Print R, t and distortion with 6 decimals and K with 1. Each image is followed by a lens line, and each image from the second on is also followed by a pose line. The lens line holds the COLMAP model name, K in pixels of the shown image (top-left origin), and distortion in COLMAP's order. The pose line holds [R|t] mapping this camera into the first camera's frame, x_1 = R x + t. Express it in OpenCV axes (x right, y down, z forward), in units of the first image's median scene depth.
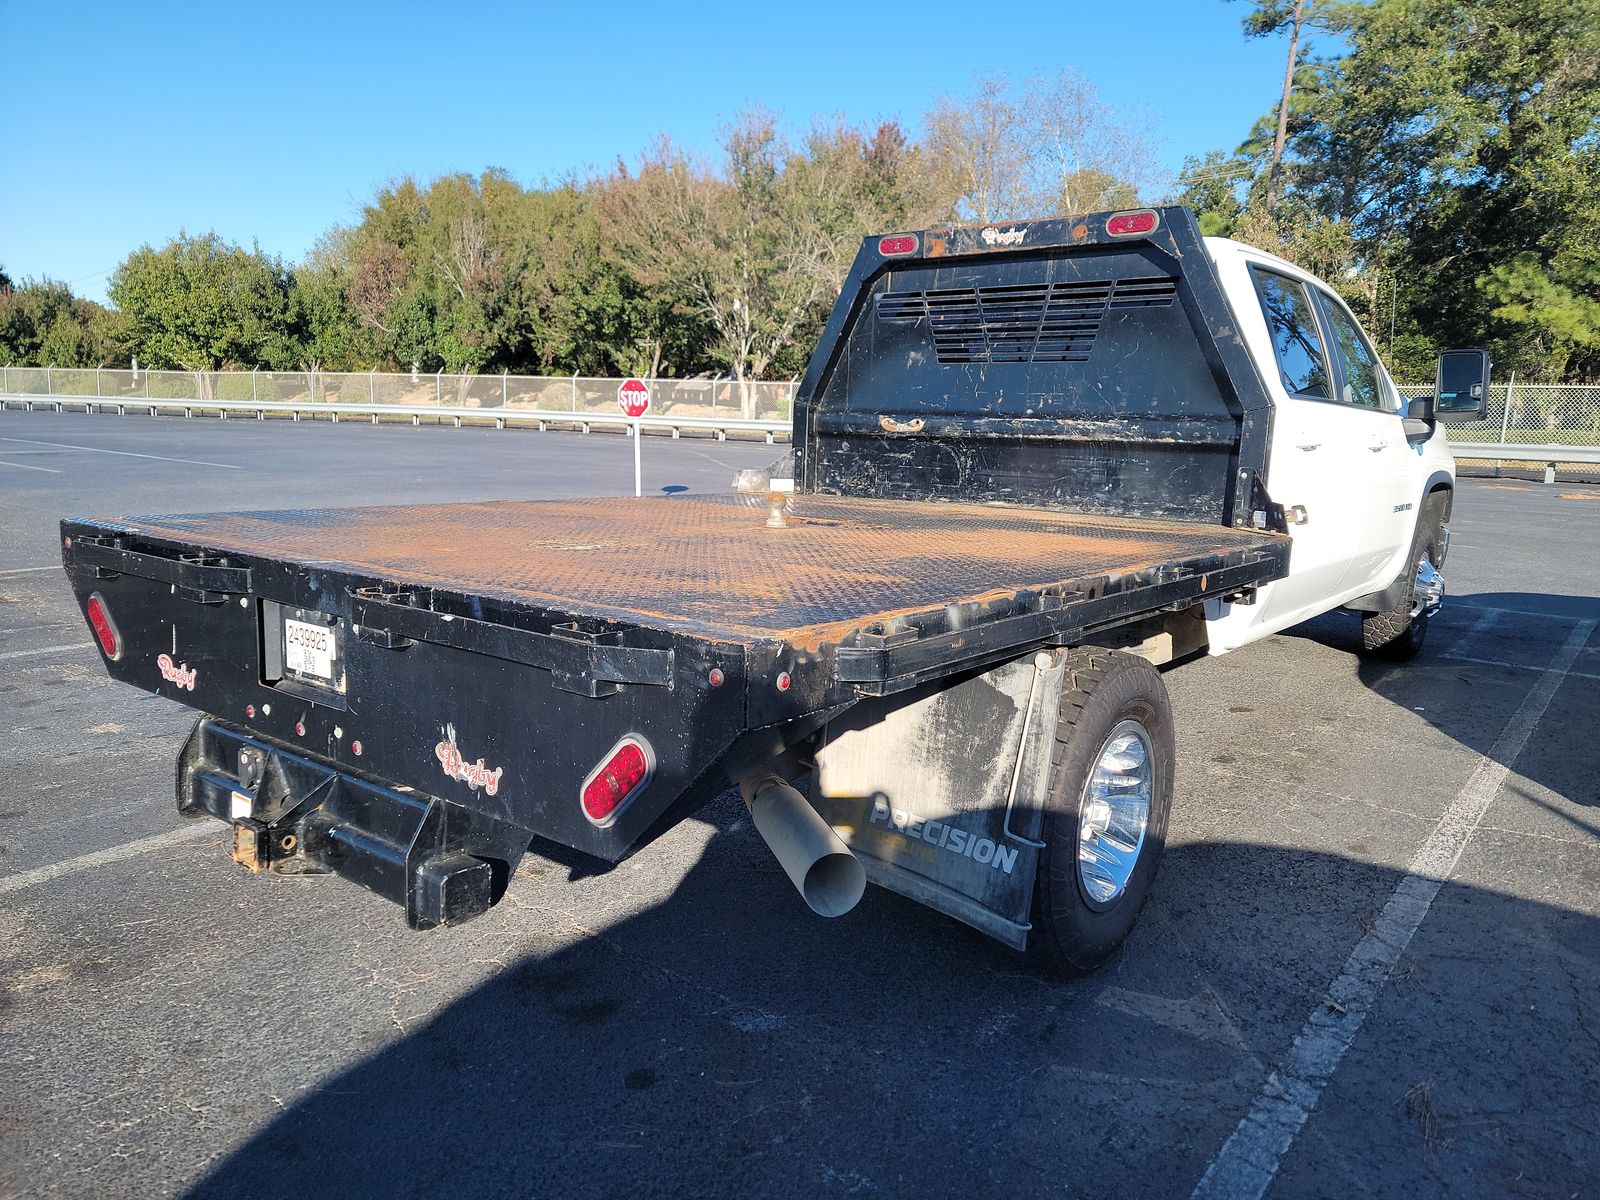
lens RADIAL K [[1117.1, 0, 800.0], [0, 1117.1, 600.0], [0, 0, 1]] dist [0.049578, -0.003475]
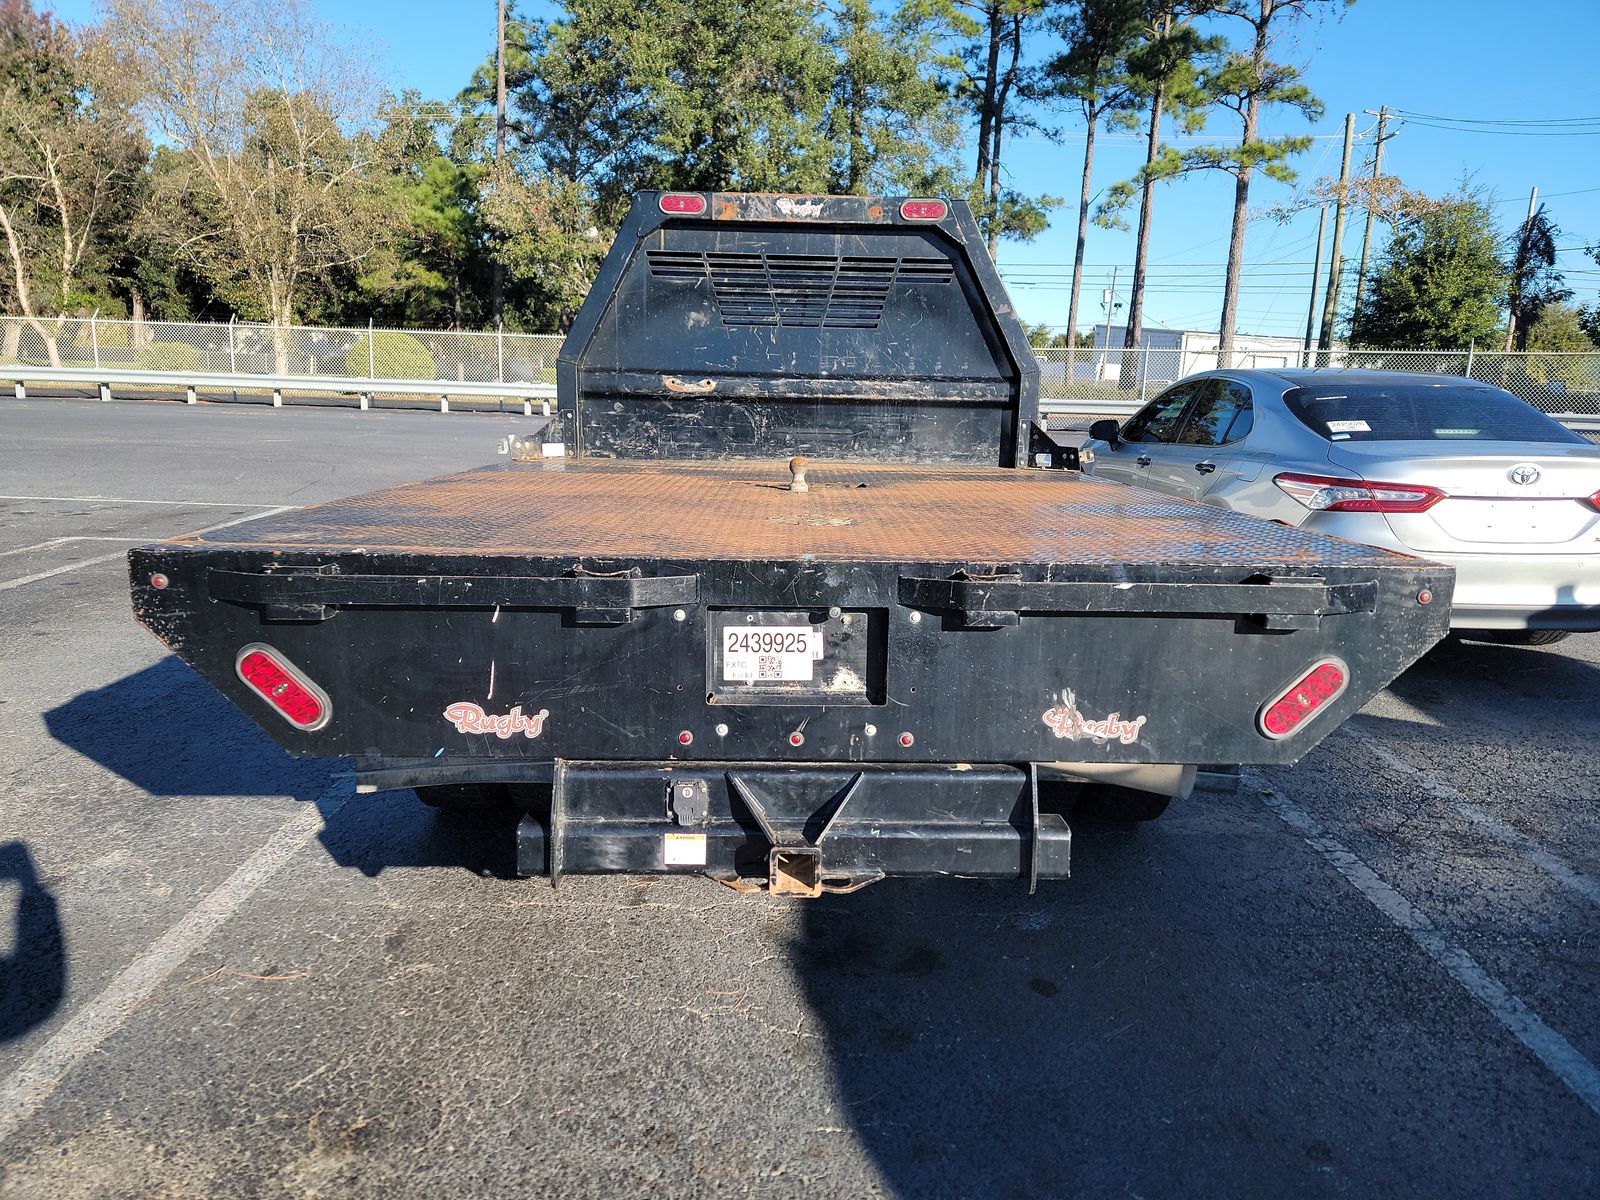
lens RADIAL K [[1123.3, 0, 800.0], [0, 1123.3, 616.0], [0, 0, 1]] dist [0.050833, -0.002938]
pose [[0.775051, -0.136040, 0.617082, -0.521875], [0.099318, 0.990639, 0.093651, -0.037452], [-0.624045, -0.011297, 0.781307, 0.147962]]
